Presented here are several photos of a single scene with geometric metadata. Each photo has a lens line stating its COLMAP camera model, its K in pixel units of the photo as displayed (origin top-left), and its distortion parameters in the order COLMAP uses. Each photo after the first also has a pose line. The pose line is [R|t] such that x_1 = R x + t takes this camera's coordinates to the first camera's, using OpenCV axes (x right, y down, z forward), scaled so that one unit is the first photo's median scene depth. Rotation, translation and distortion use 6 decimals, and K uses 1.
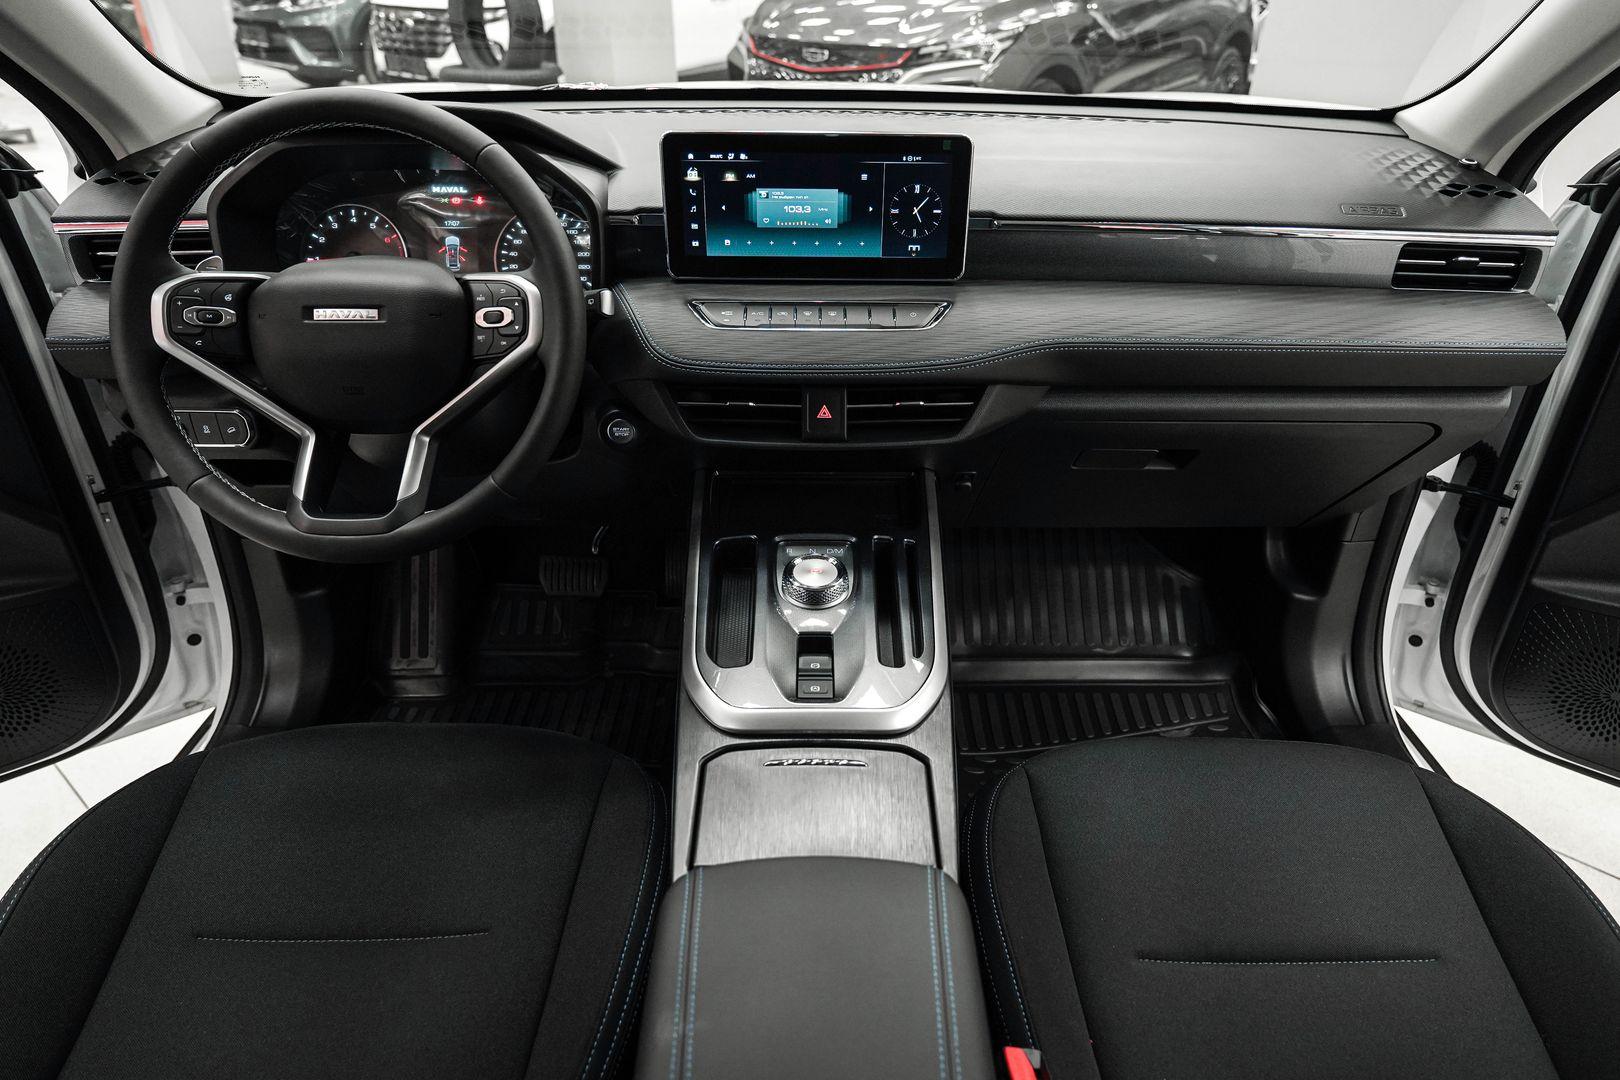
lens RADIAL K [[991.9, 0, 814.9], [0, 991.9, 537.2], [0, 0, 1]] dist [-0.025206, 0.013552]
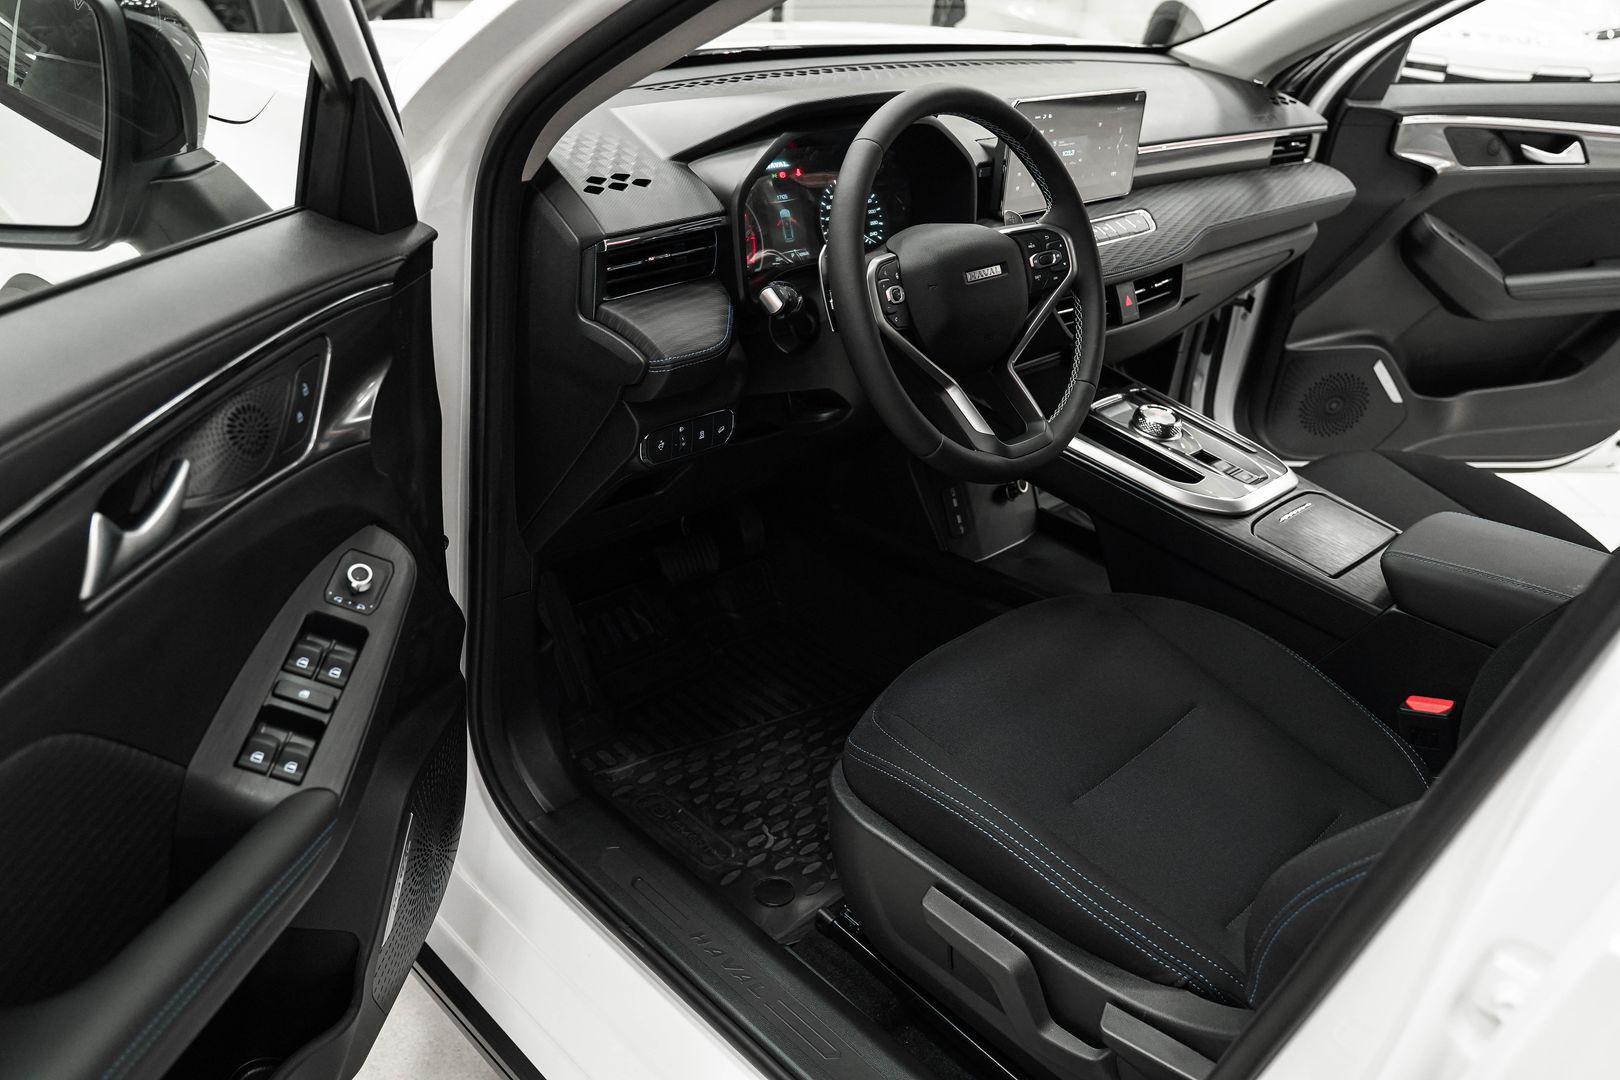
lens RADIAL K [[1234.2, 0, 815.7], [0, 1234.2, 536.5], [0, 0, 1]] dist [0.013645, 0.008521]
pose [[0.714319, -0.288252, 0.637698, -1.447594], [0.282046, 0.952529, 0.114627, -0.132567], [-0.640467, 0.097980, 0.761710, 0.024927]]
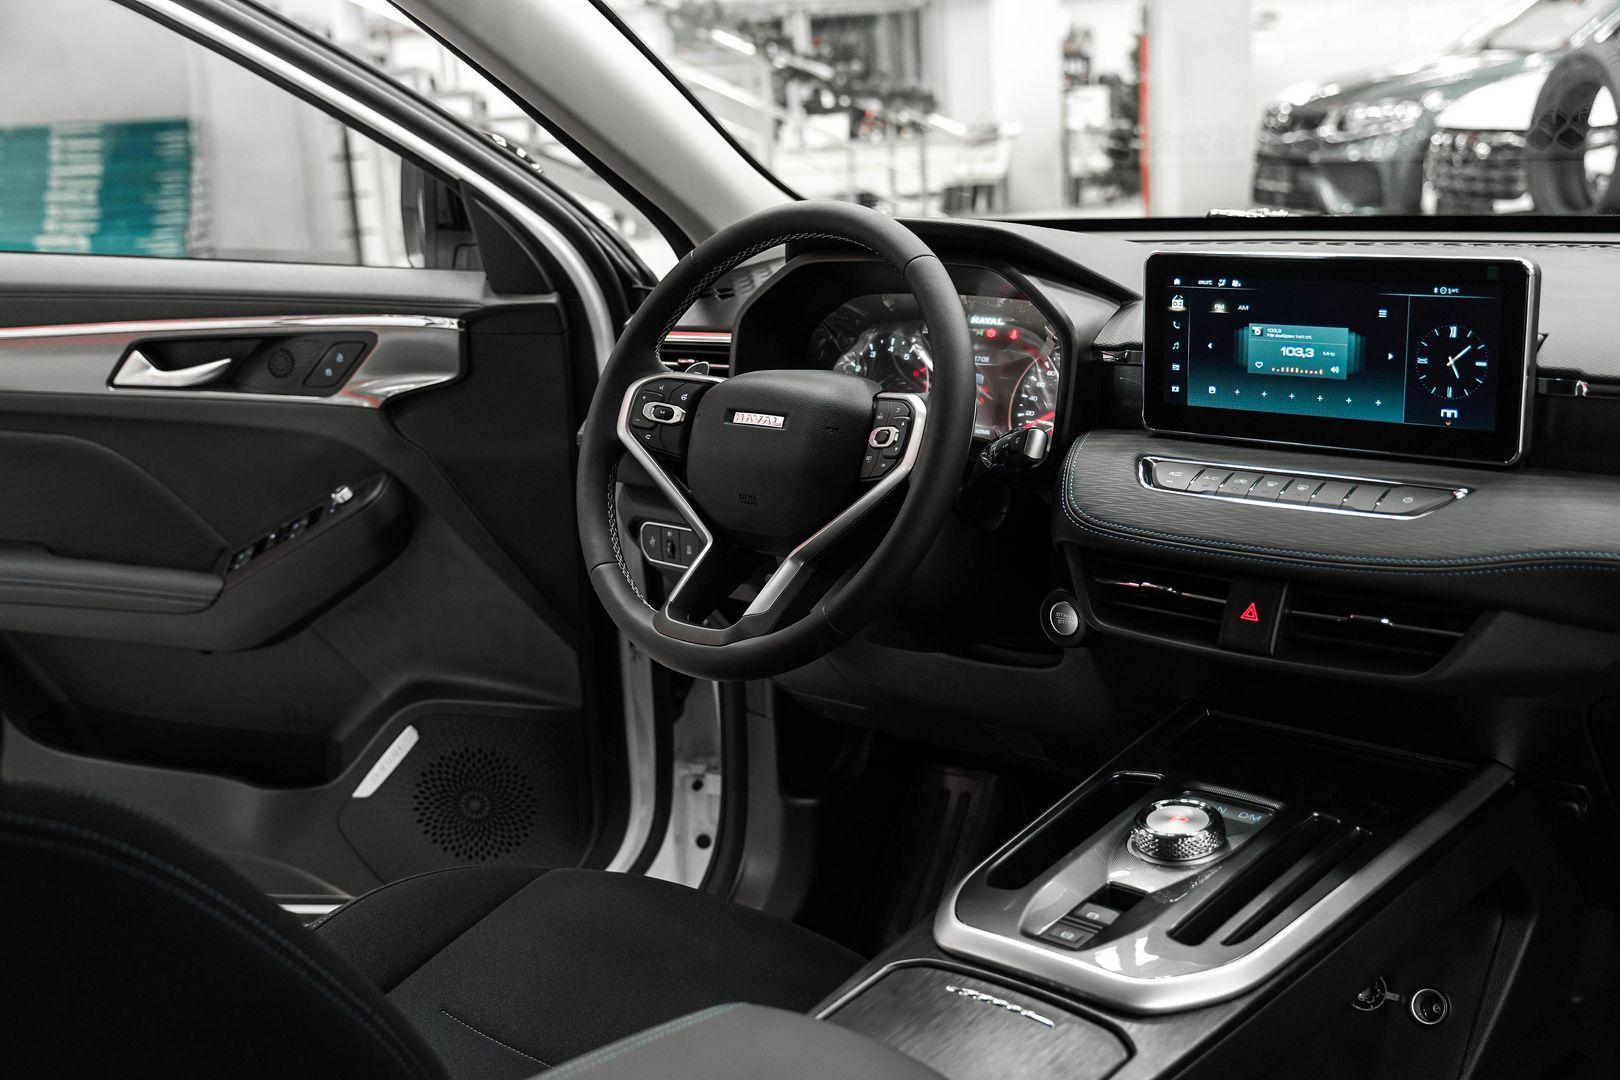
lens RADIAL K [[1826.4, 0, 817.8], [0, 1826.4, 559.8], [0, 0, 1]] dist [-0.001189, 0.000000]
pose [[0.734725, 0.120432, -0.667589, 0.660659], [-0.290526, 0.945157, -0.149239, 0.128669], [0.613004, 0.303602, 0.729419, -0.181609]]
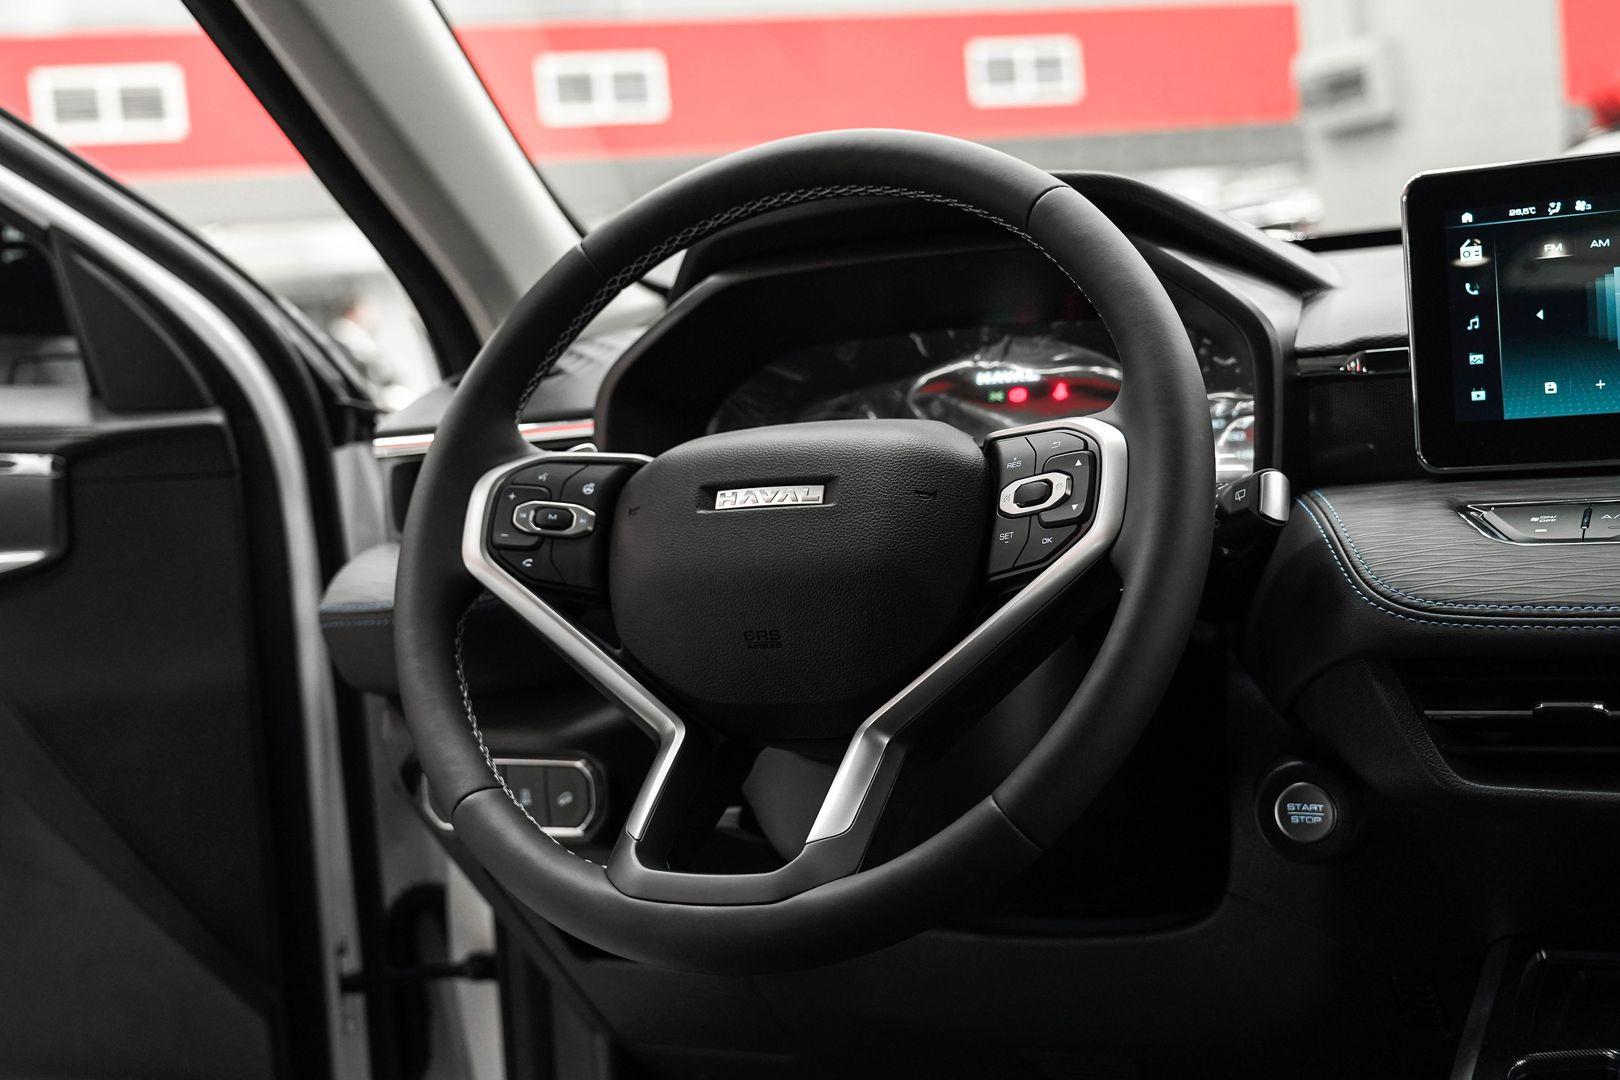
lens RADIAL K [[2214.6, 0, 762.1], [0, 2214.6, 509.6], [0, 0, 1]] dist [-0.000951, 0.000000]
pose [[0.880055, -0.055168, -0.471656, 0.072102], [-0.154729, 0.905712, -0.394645, 0.218824], [0.448957, 0.420288, 0.788540, 0.053089]]
